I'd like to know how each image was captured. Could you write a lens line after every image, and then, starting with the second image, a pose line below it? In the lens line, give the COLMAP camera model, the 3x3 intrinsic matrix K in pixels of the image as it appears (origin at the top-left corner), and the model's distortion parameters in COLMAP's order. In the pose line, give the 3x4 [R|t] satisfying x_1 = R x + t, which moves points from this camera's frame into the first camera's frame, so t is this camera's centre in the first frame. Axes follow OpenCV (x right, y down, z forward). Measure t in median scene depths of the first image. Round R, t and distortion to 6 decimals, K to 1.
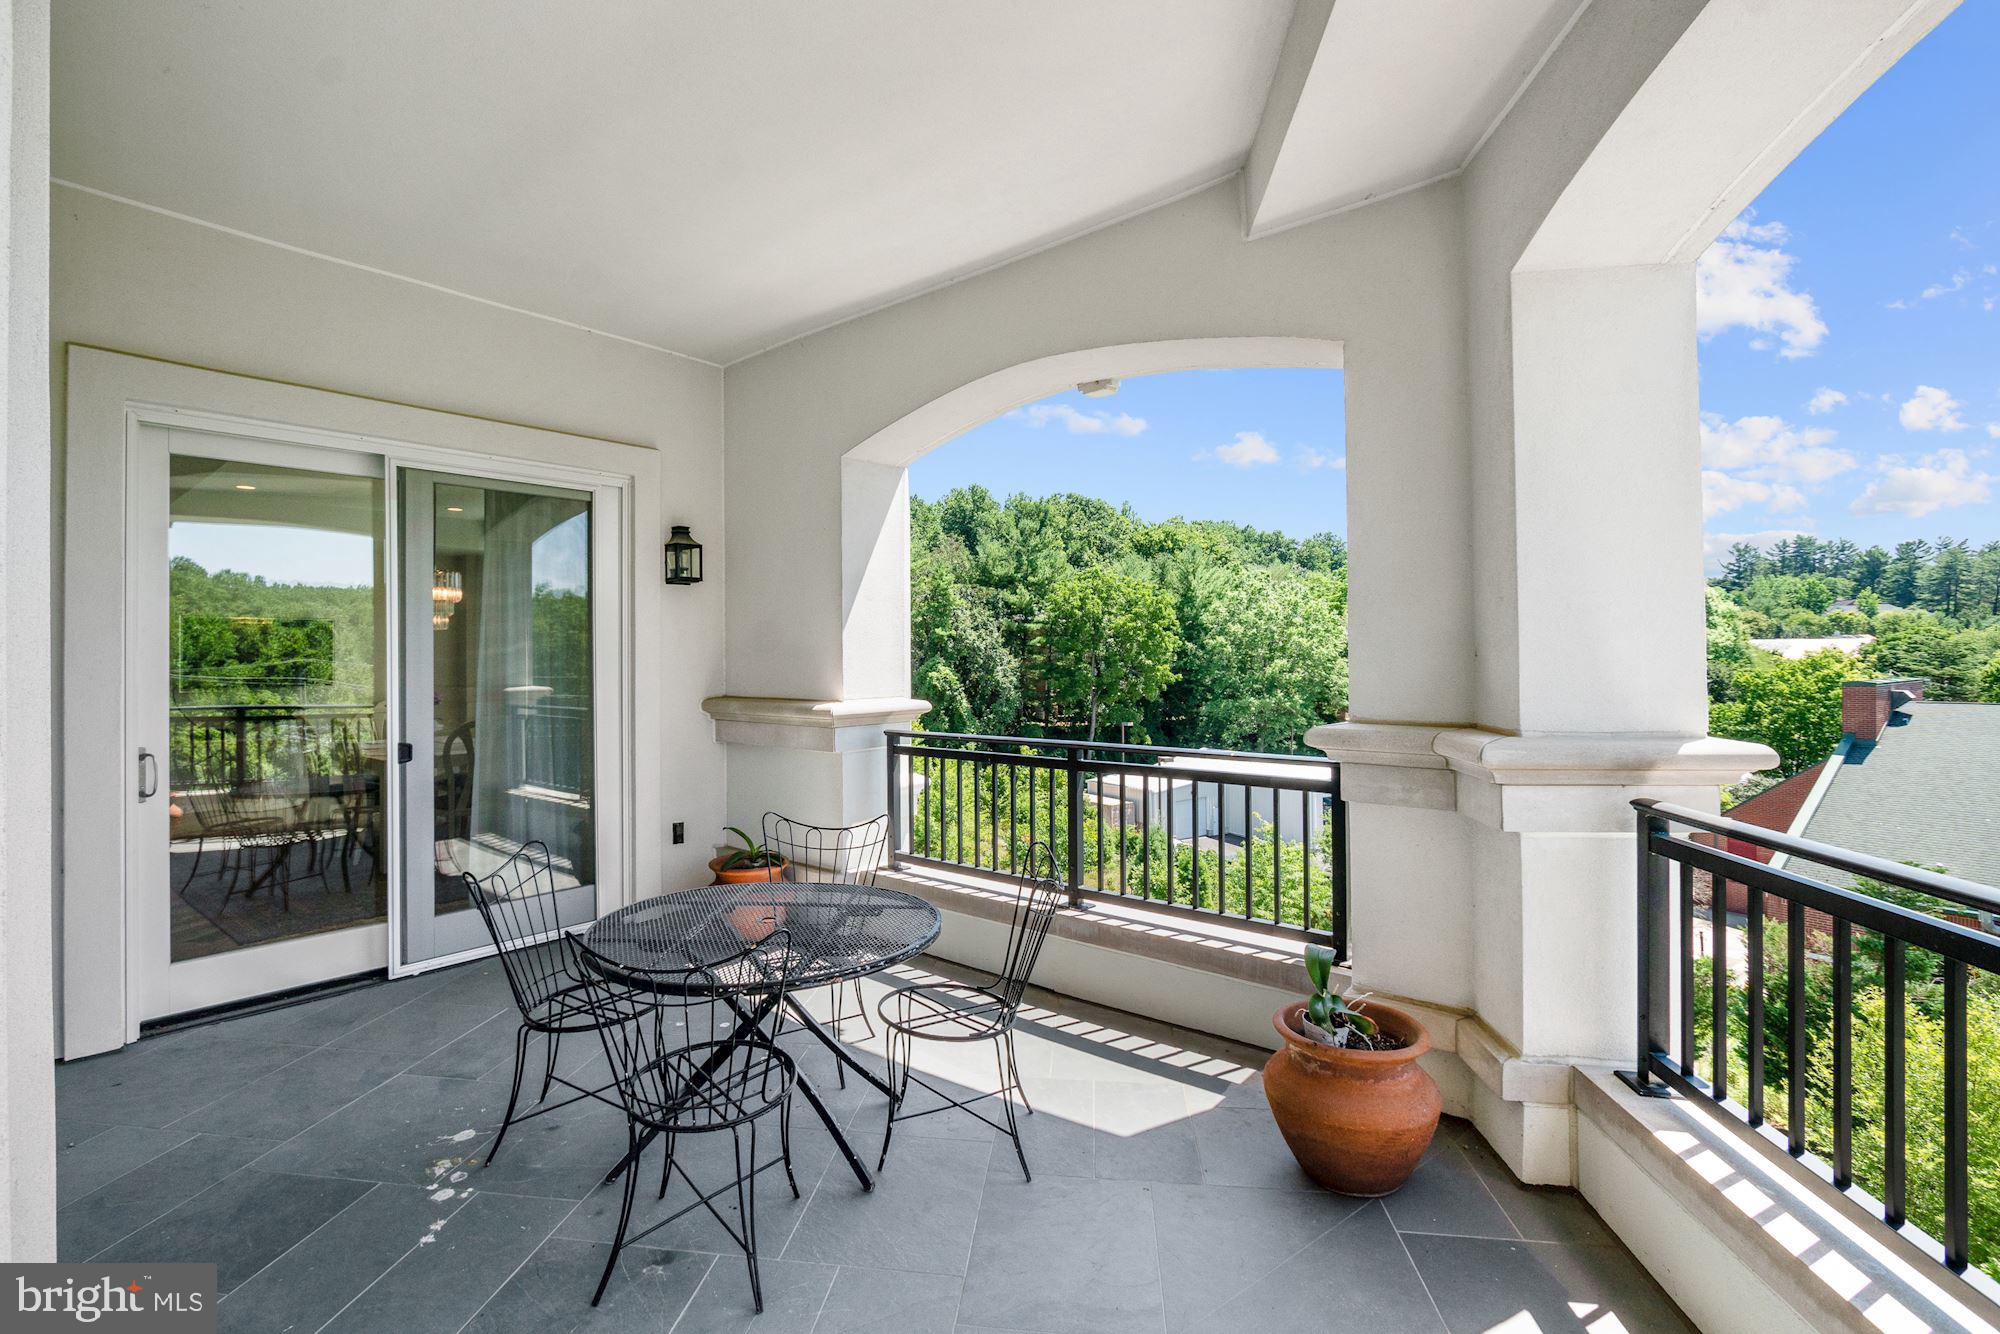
lens RADIAL K [[894.5, 0, 975.8], [0, 894.5, 655.5], [0, 0, 1]] dist [0.000886, -0.000111]
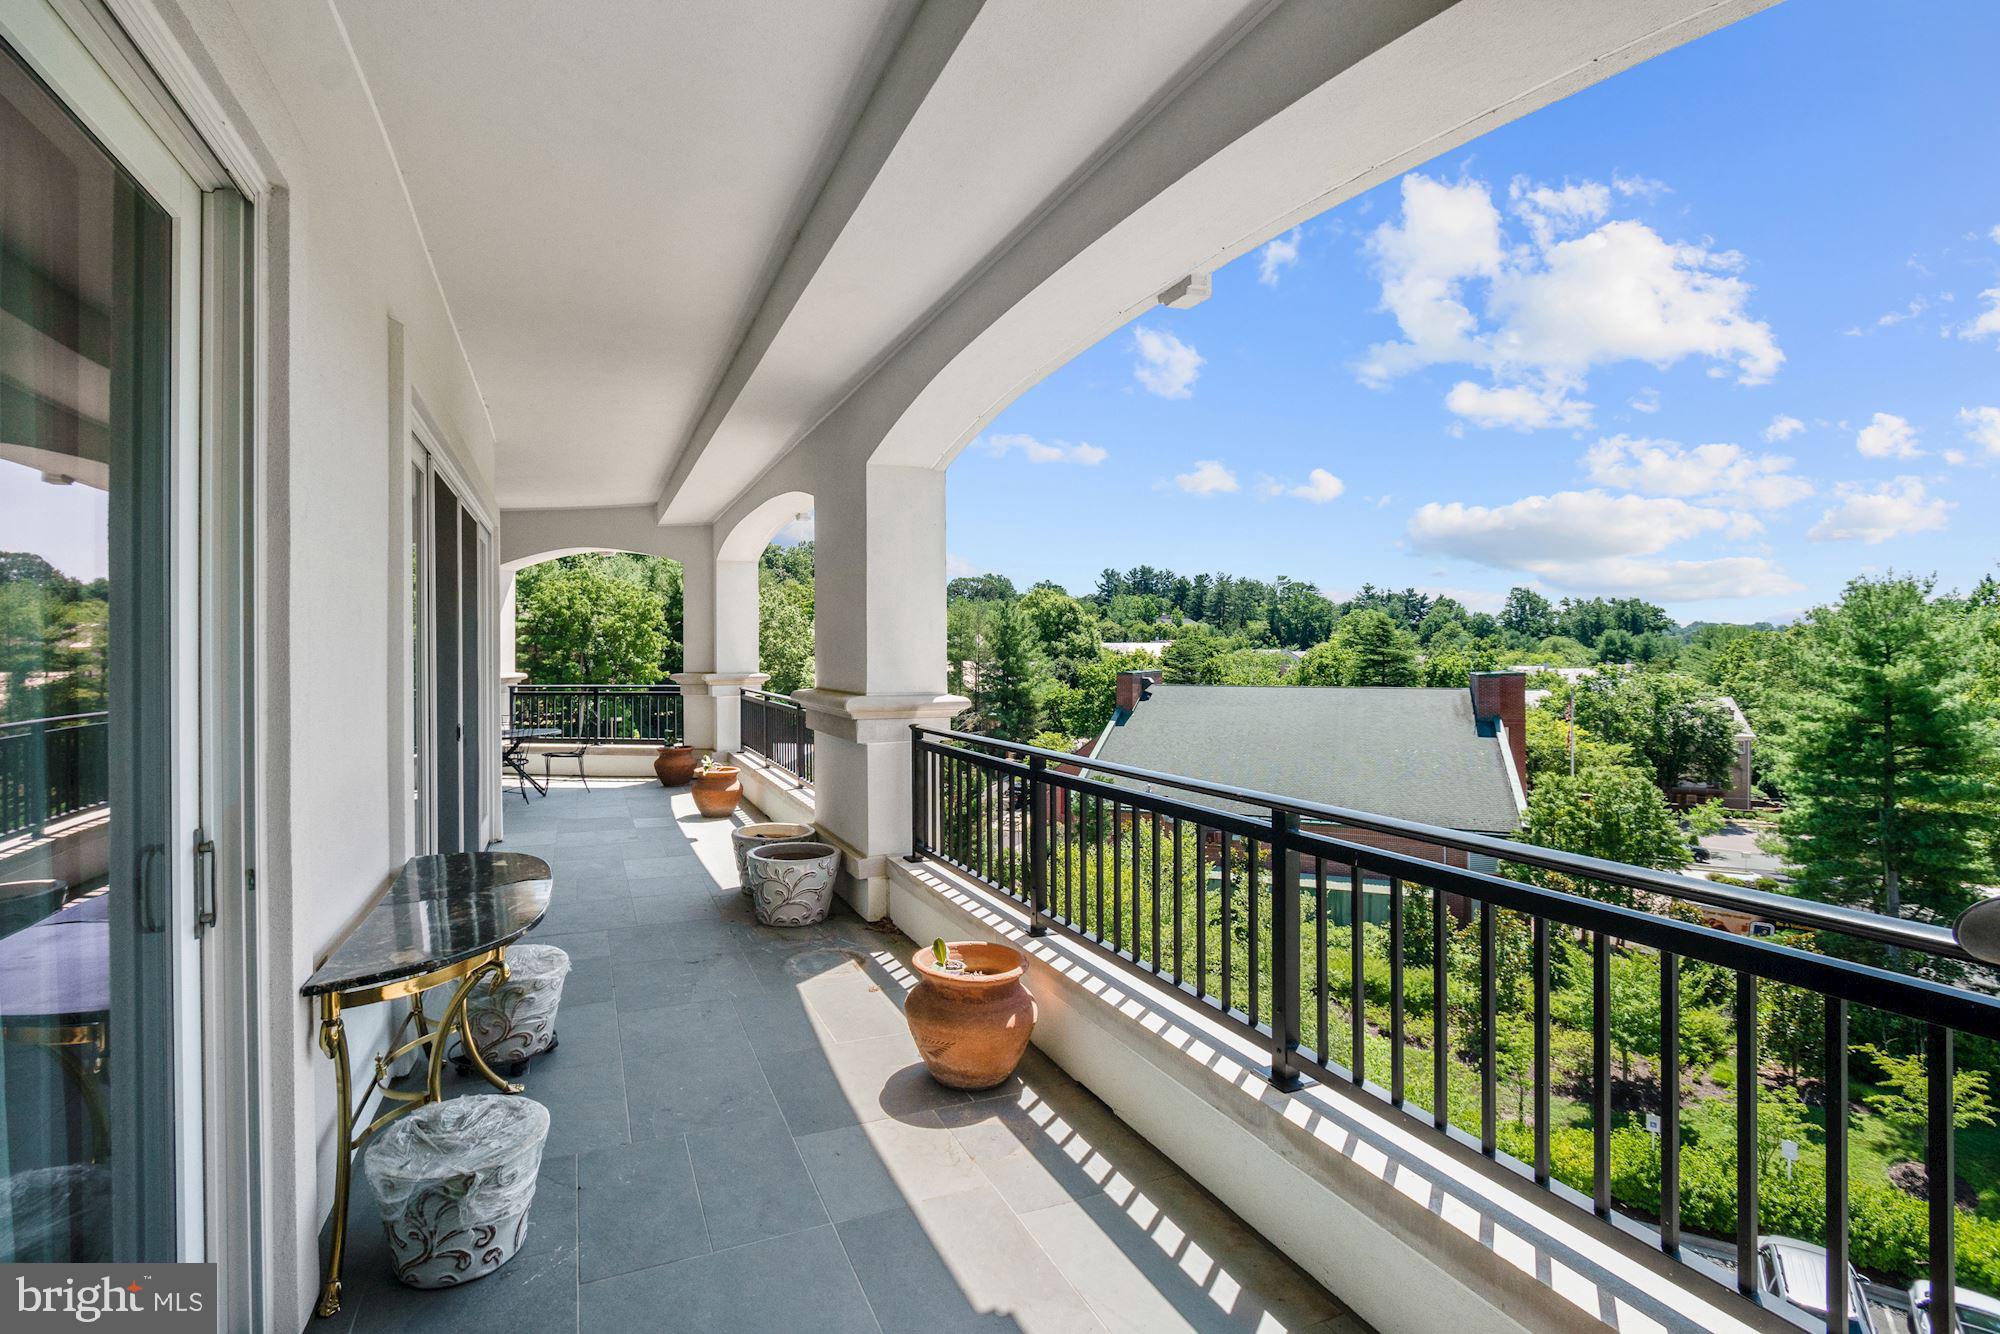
lens RADIAL K [[894.5, 0, 975.8], [0, 894.5, 655.5], [0, 0, 1]] dist [0.000886, -0.000111]
pose [[0.846022, 0.002129, 0.533144, -0.033954], [-0.002956, 0.999995, 0.000698, -0.000297], [-0.533140, -0.002166, 0.846024, -0.112108]]
